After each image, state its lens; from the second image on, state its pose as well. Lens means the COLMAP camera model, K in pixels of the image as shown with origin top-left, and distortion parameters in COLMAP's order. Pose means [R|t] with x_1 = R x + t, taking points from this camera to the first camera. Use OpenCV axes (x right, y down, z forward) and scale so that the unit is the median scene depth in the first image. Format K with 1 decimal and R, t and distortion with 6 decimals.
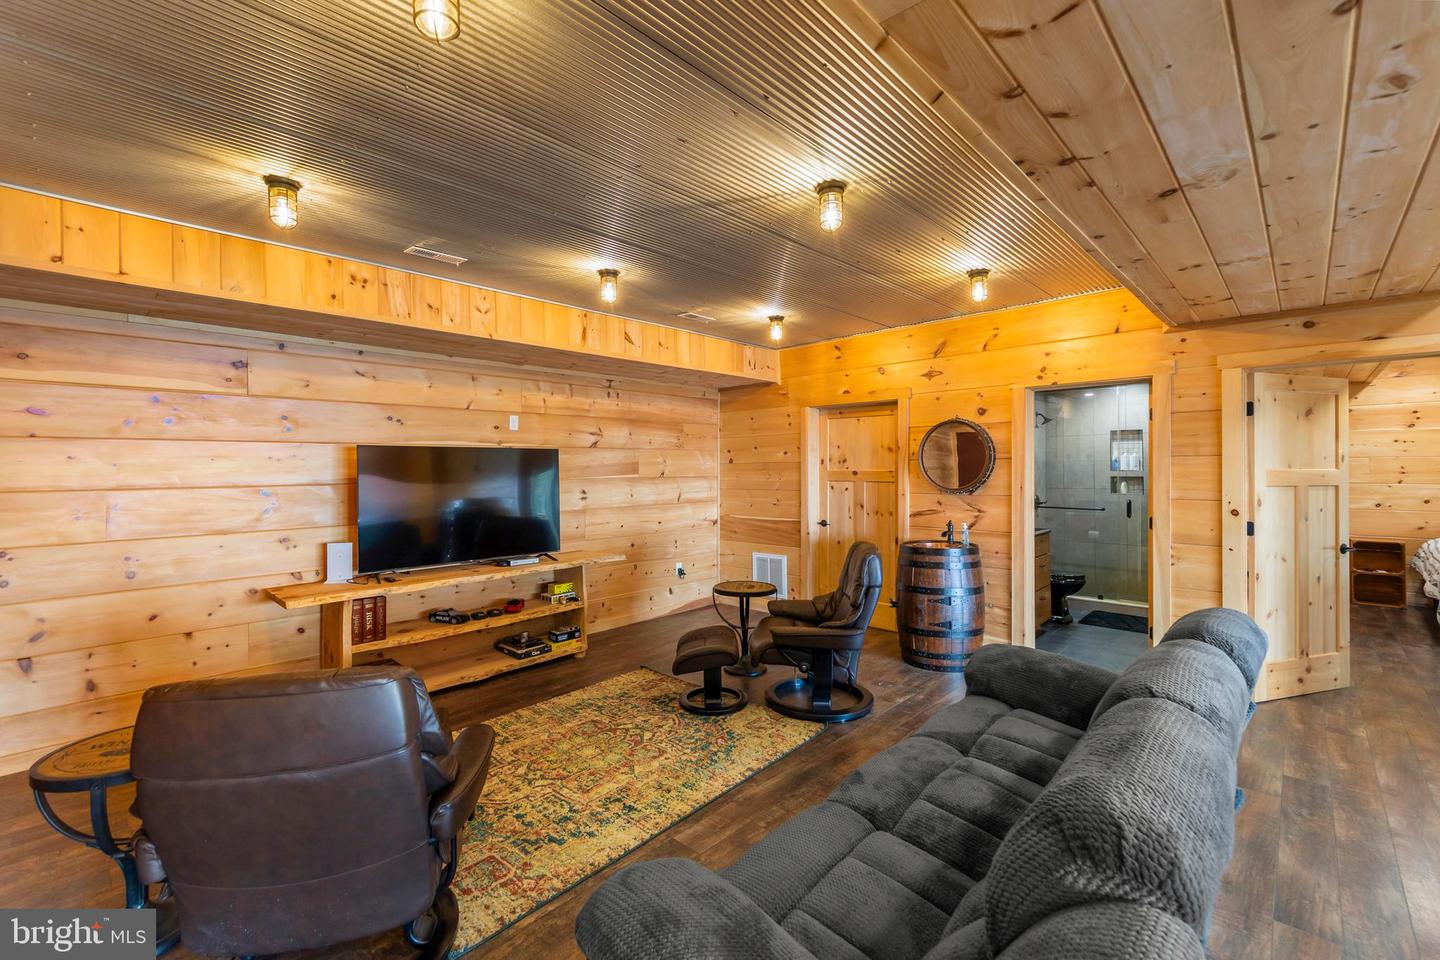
lens RADIAL K [[609.4, 0, 715.1], [0, 609.4, 464.0], [0, 0, 1]] dist [0.003437, 0.000070]
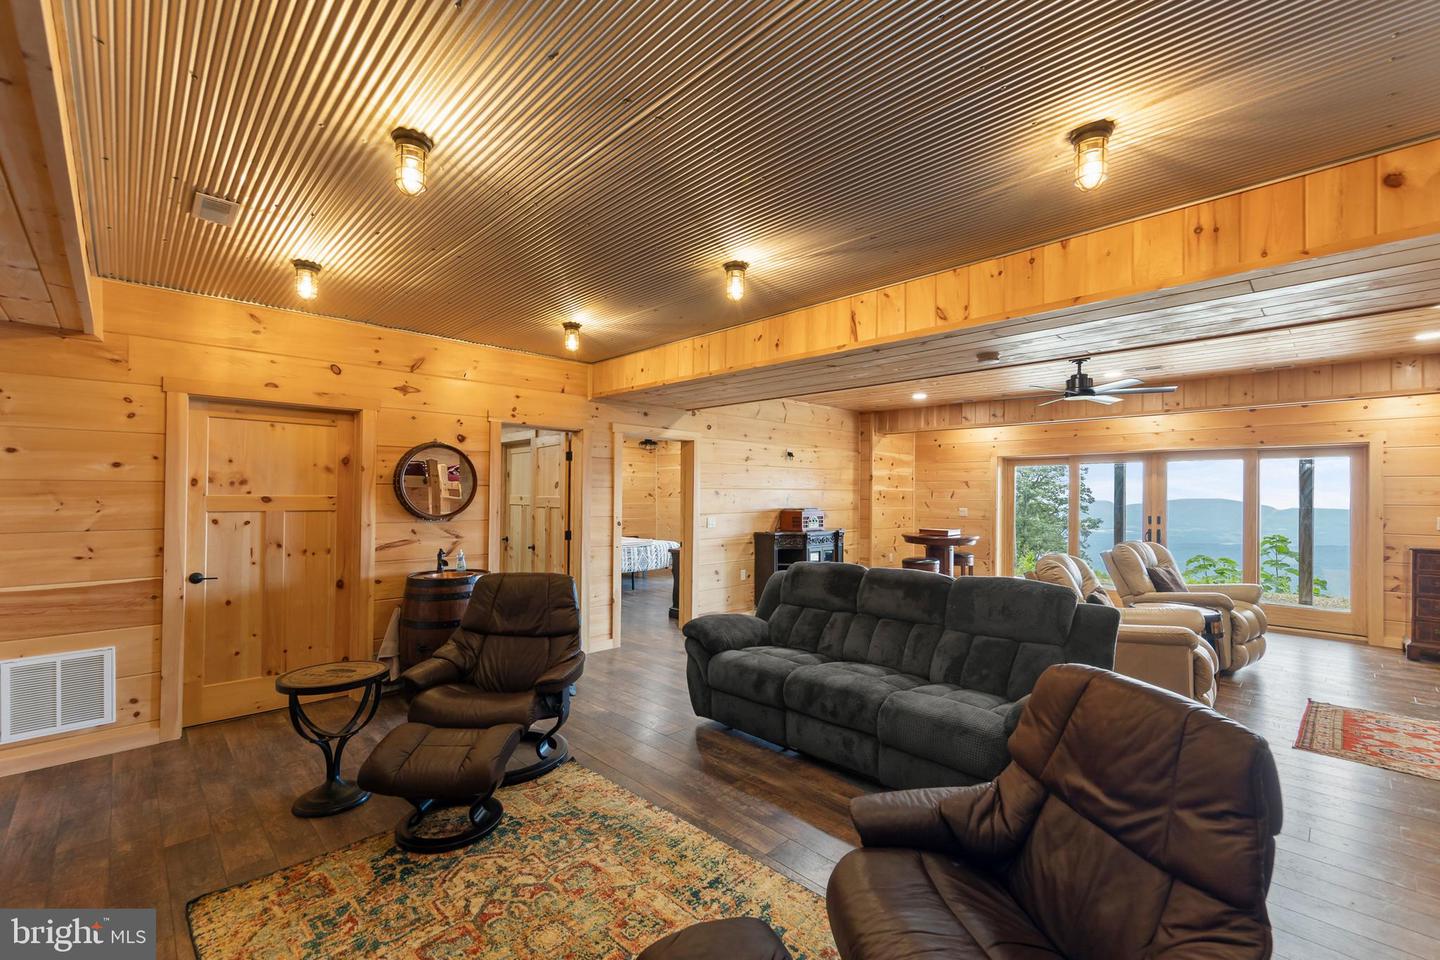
lens RADIAL K [[604.8, 0, 723.9], [0, 604.8, 495.4], [0, 0, 1]] dist [0.009021, 0.000043]
pose [[0.024119, 0.005830, 0.999692, -0.546513], [-0.011868, 0.999914, -0.005545, 0.008837], [-0.999639, -0.011731, 0.024186, 0.527115]]
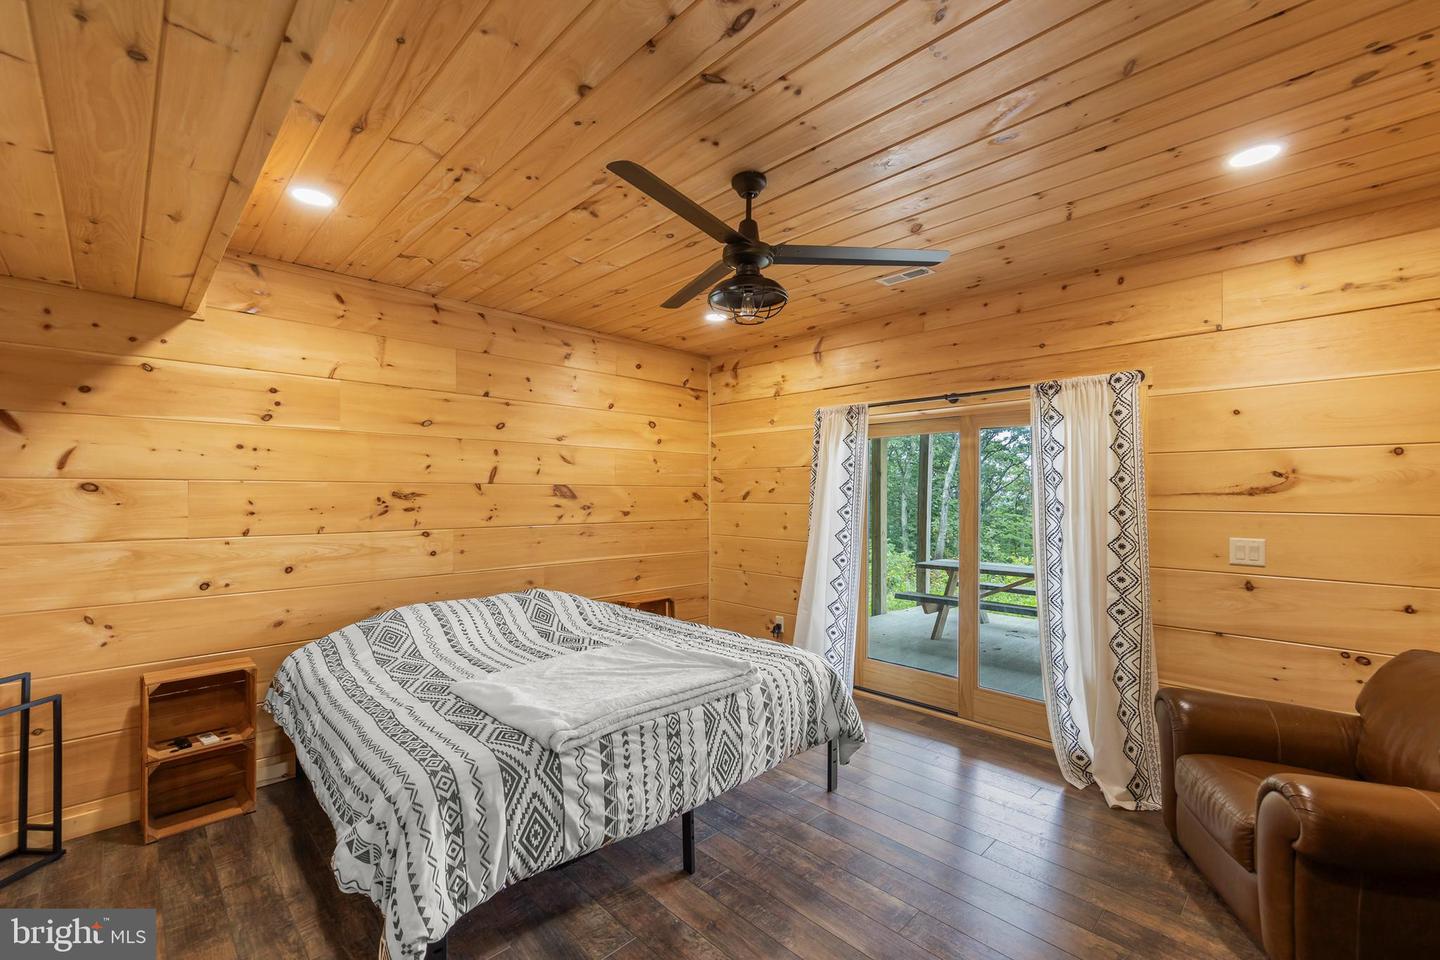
lens RADIAL K [[610.6, 0, 719.1], [0, 610.6, 491.3], [0, 0, 1]] dist [-0.000227, -0.000116]
pose [[0.030686, 0.011245, 0.999466, 0.868493], [-0.006374, 0.999919, -0.011054, -0.000132], [-0.999509, -0.006032, 0.030755, 0.818520]]
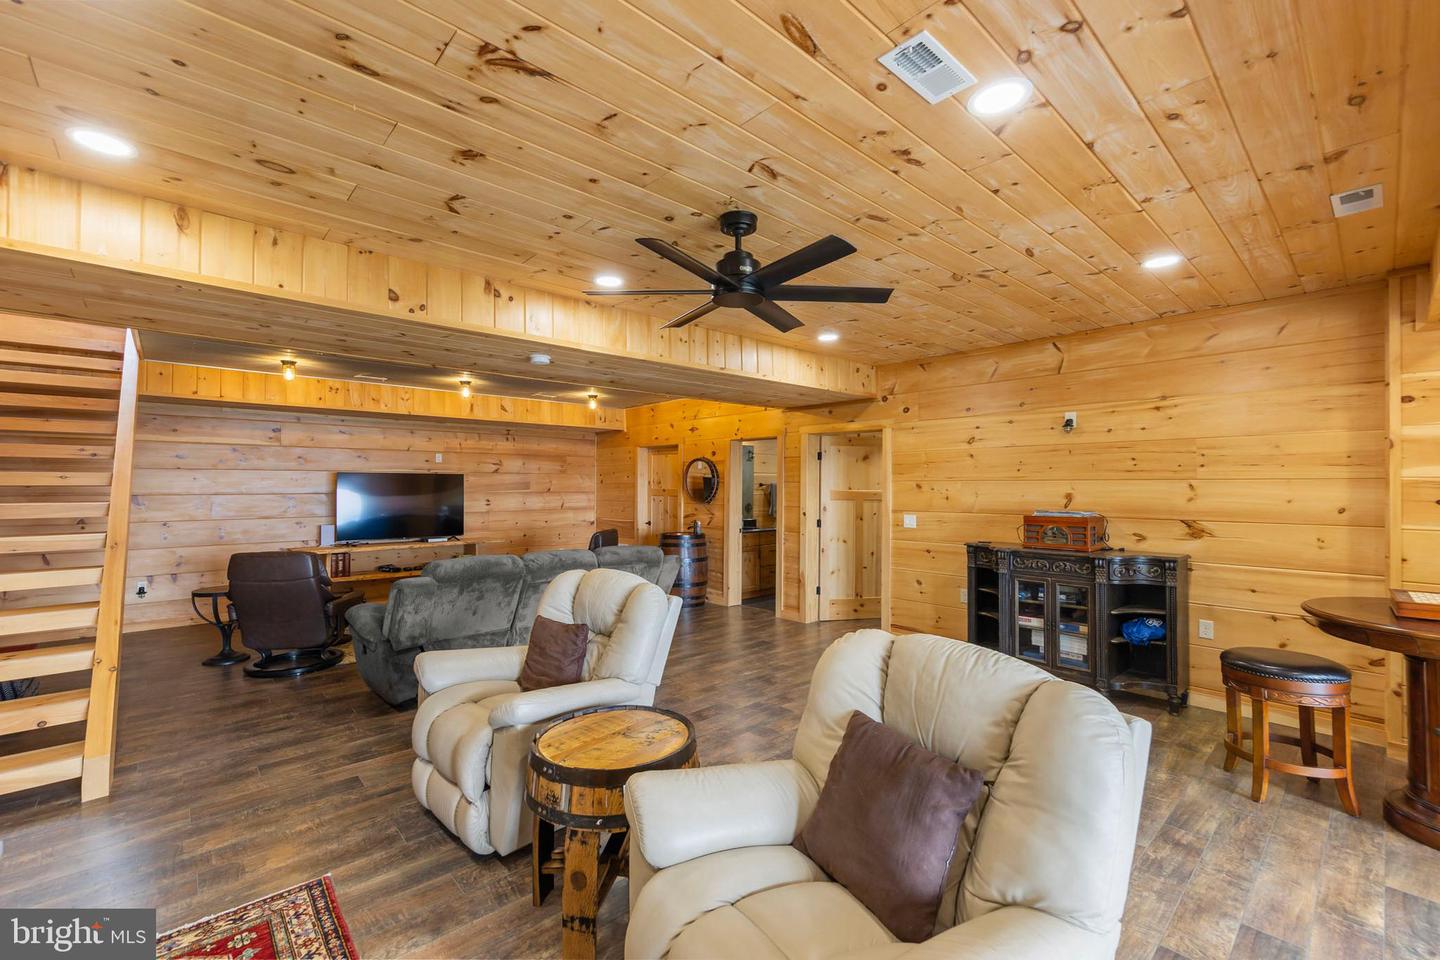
lens RADIAL K [[604.4, 0, 723.6], [0, 604.4, 477.6], [0, 0, 1]] dist [0.006513, -0.000167]
pose [[0.998309, 0.008591, -0.057484, 0.548765], [-0.008944, 0.999943, -0.005880, -0.011768], [0.057430, 0.006385, 0.998329, -0.612301]]
